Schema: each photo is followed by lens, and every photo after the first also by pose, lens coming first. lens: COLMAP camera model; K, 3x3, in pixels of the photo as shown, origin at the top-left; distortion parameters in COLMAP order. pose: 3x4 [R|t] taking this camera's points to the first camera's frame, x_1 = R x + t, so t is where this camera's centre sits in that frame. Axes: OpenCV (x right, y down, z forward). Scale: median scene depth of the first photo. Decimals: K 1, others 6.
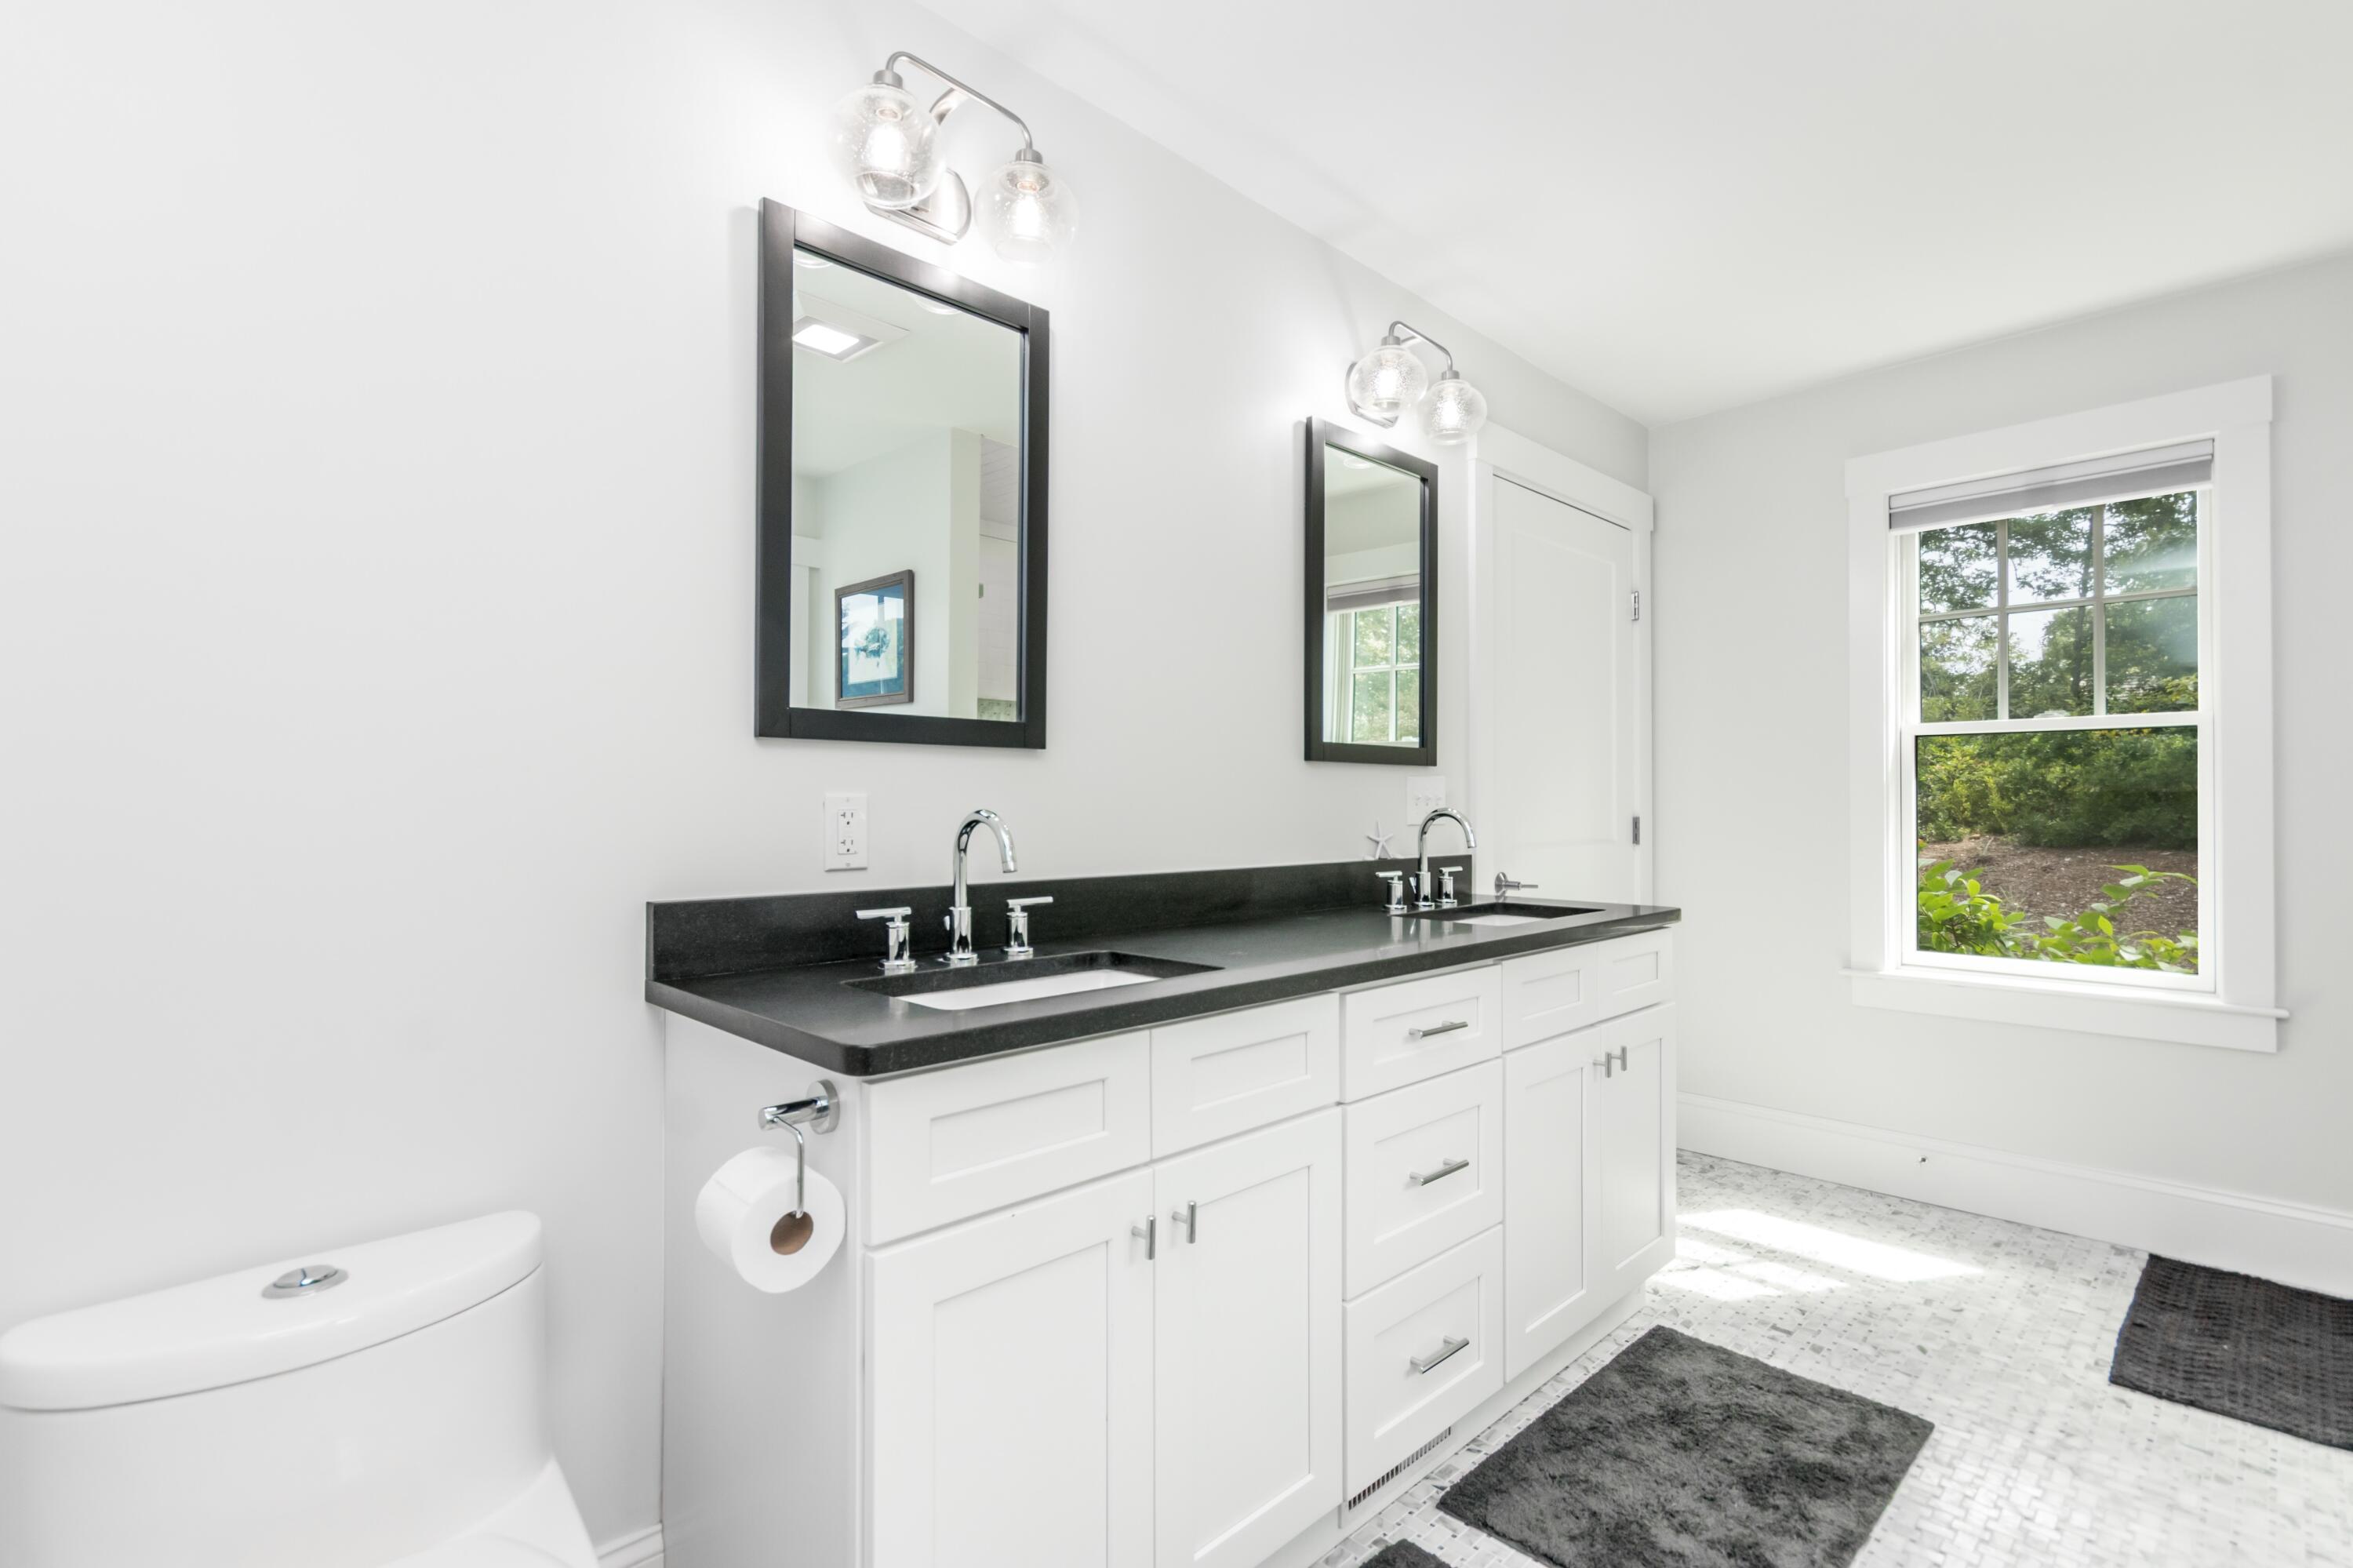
lens RADIAL K [[1081.7, 0, 1180.1], [0, 1081.7, 791.5], [0, 0, 1]] dist [0.000435, -0.000183]
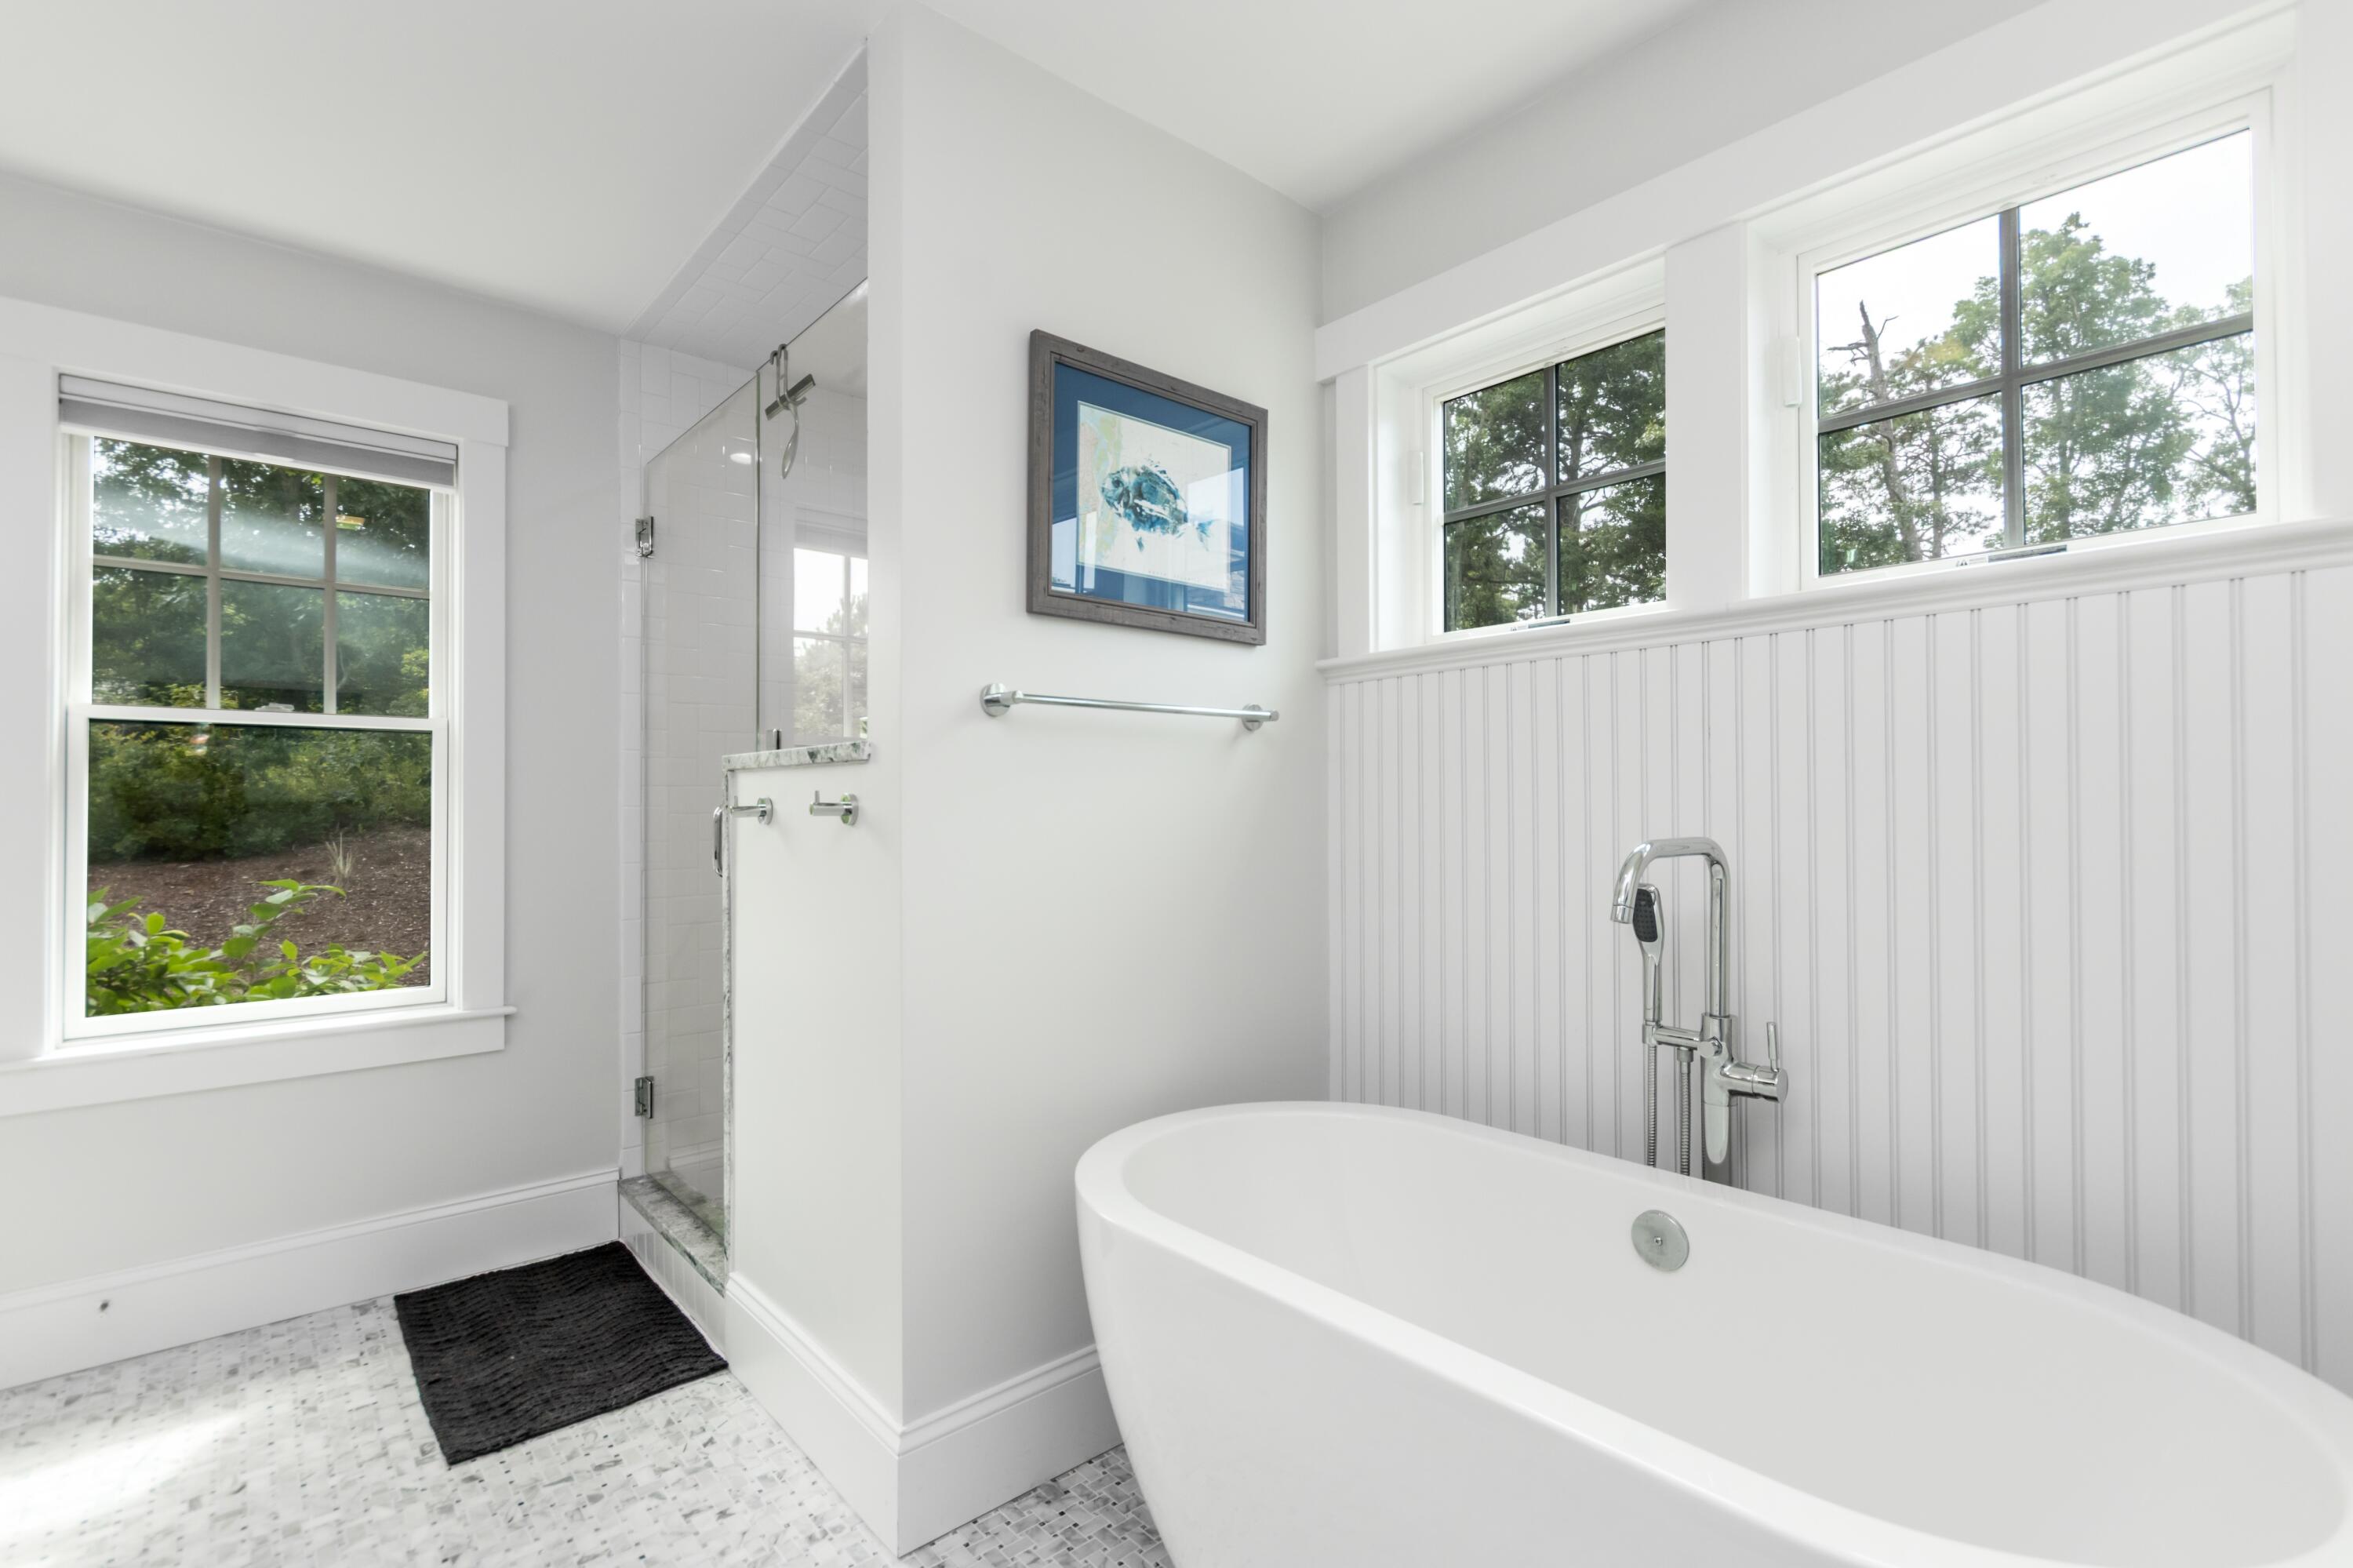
lens RADIAL K [[1081.7, 0, 1178.6], [0, 1081.7, 795.8], [0, 0, 1]] dist [0.000435, -0.000183]
pose [[0.059336, 0.010993, 0.998178, 0.005277], [-0.004523, 0.999932, -0.010743, 0.004852], [-0.998228, -0.003878, 0.059382, 0.288898]]
